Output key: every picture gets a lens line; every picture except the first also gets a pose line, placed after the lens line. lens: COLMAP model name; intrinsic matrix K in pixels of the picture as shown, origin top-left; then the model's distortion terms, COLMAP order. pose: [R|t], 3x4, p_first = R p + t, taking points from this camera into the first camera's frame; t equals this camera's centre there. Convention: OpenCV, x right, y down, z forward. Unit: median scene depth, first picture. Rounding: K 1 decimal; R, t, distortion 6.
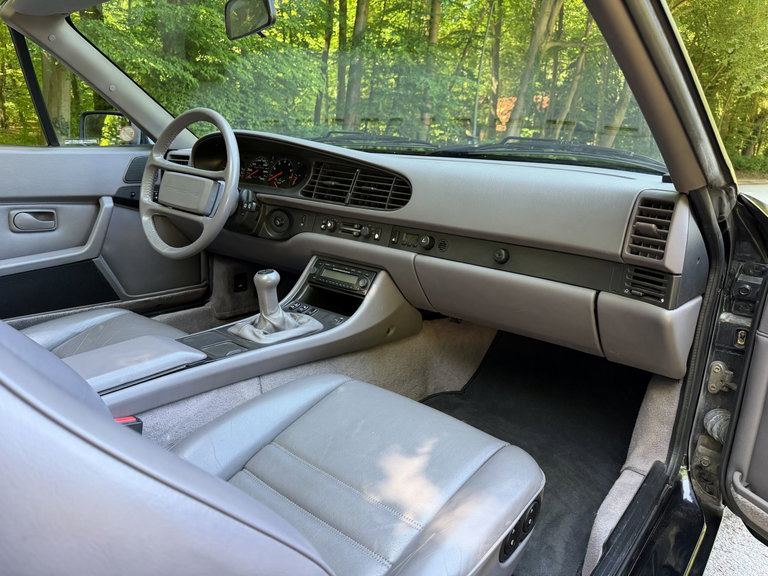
lens RADIAL K [[542.6, 0, 384.5], [0, 542.6, 284.1], [0, 0, 1]] dist [0.013851, -0.030526]
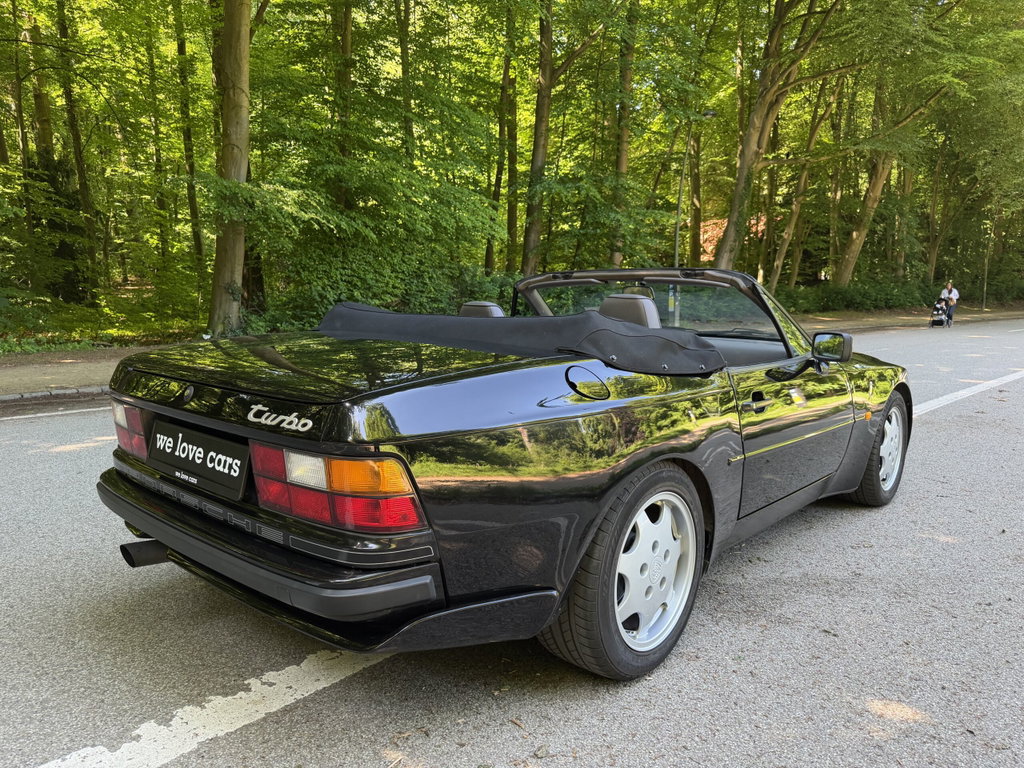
lens RADIAL K [[723.4, 0, 504.6], [0, 723.4, 390.0], [0, 0, 1]] dist [0.013851, -0.030526]
pose [[0.996874, -0.036429, -0.070112, -0.025209], [0.028501, 0.993418, -0.110939, 0.016735], [0.073692, 0.108594, 0.991351, -0.099509]]
